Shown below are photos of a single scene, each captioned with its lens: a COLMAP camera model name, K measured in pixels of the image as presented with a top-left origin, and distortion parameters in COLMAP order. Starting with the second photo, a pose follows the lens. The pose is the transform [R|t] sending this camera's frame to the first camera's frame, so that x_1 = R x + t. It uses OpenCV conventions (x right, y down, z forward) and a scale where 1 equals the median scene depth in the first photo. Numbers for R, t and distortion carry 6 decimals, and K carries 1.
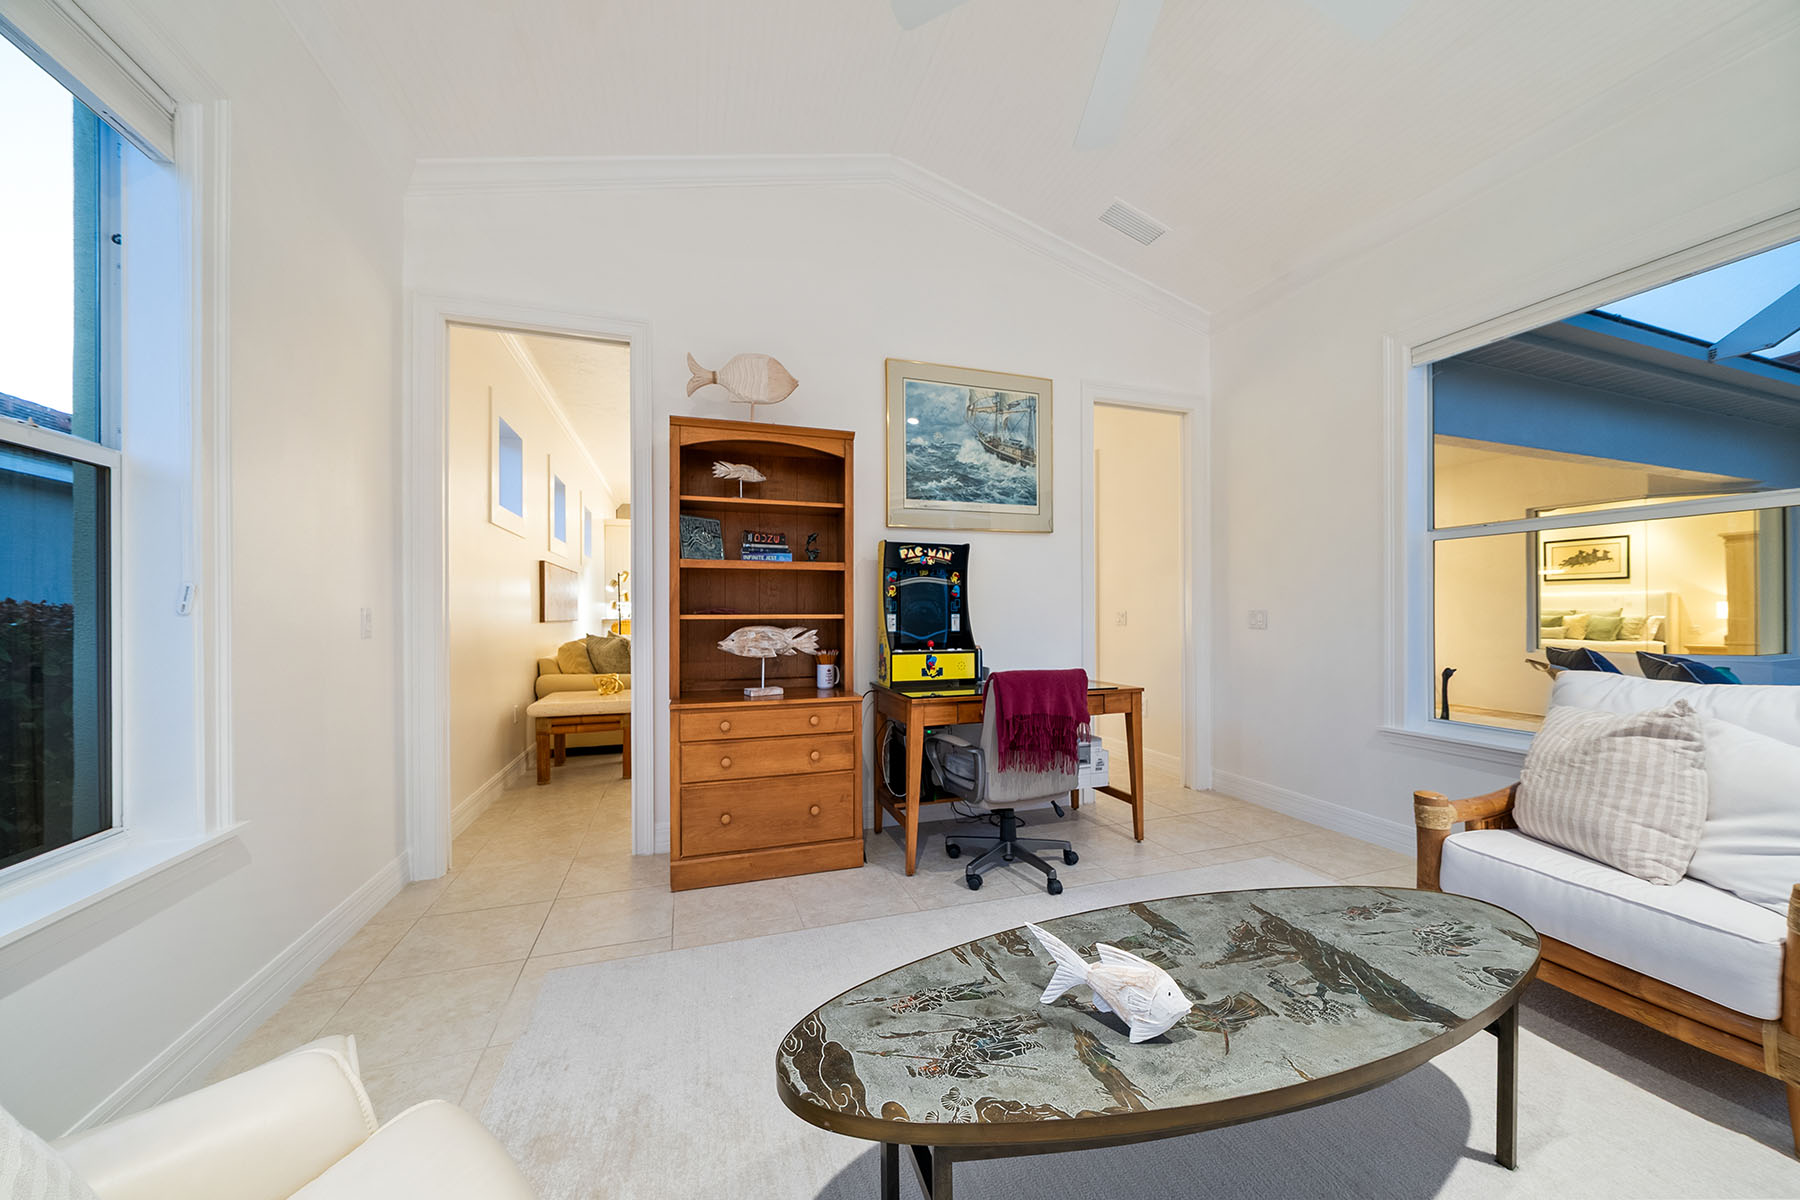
lens RADIAL K [[616.0, 0, 901.4], [0, 616.0, 608.9], [0, 0, 1]] dist [-0.004782, -0.000544]
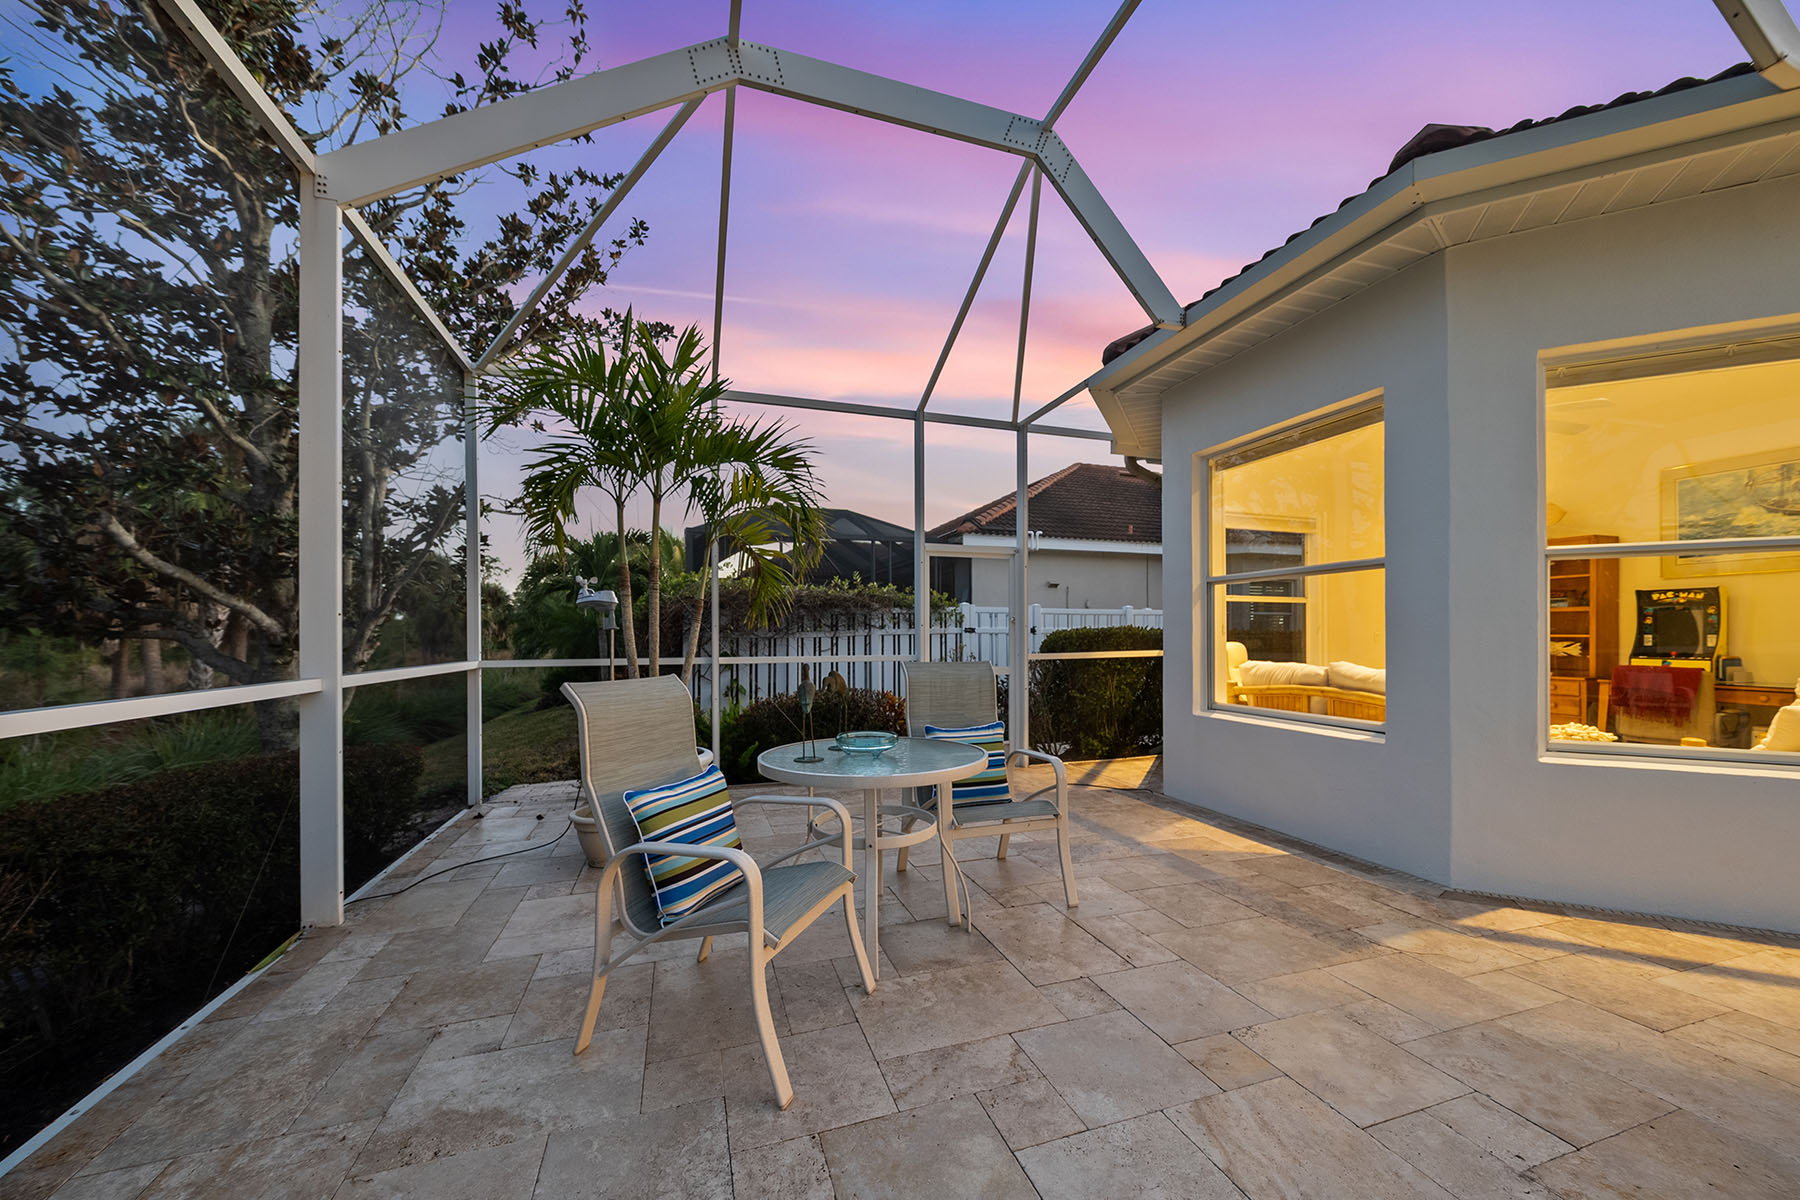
lens RADIAL K [[673.5, 0, 907.2], [0, 673.5, 635.8], [0, 0, 1]] dist [-0.002428, -0.000578]
pose [[-0.004456, 0.002324, -0.999987, 1.636720], [0.002472, 0.999994, 0.002313, 0.002740], [0.999987, -0.002462, -0.004461, -0.878168]]
